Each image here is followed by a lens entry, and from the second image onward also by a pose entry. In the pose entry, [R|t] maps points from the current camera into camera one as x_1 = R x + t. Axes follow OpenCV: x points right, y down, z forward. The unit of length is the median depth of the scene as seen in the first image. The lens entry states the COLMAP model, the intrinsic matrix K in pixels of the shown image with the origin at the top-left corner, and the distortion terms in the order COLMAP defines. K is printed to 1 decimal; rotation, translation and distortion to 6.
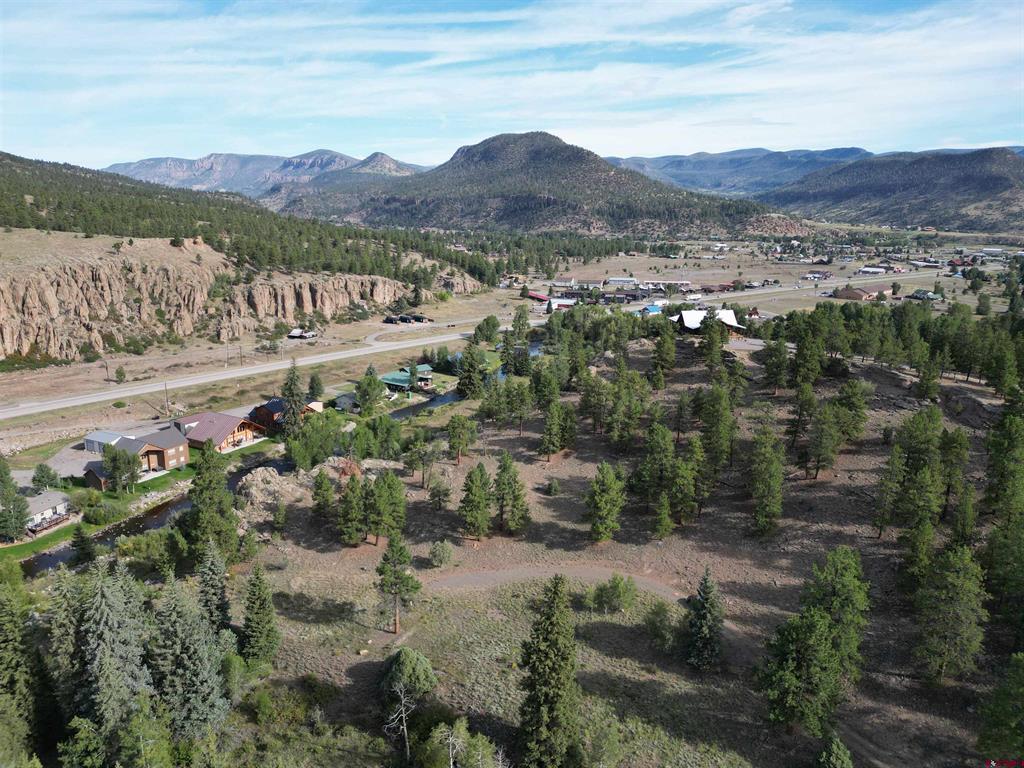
lens RADIAL K [[711.5, 0, 512.3], [0, 711.5, 384.3], [0, 0, 1]] dist [0.080923, -0.072142]
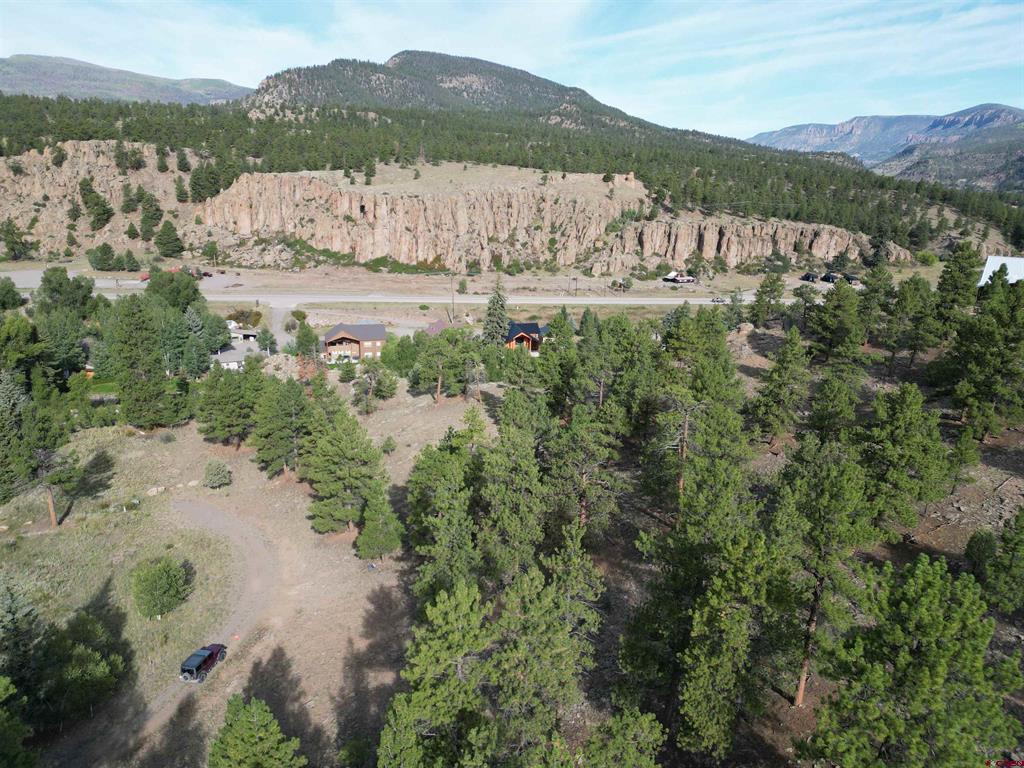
lens RADIAL K [[711.5, 0, 511.5], [0, 711.5, 385.4], [0, 0, 1]] dist [0.080923, -0.072142]
pose [[0.692210, 0.211041, -0.690150, 0.156859], [-0.181538, 0.976457, 0.116510, -0.003137], [0.698490, 0.044639, 0.714226, 0.153230]]
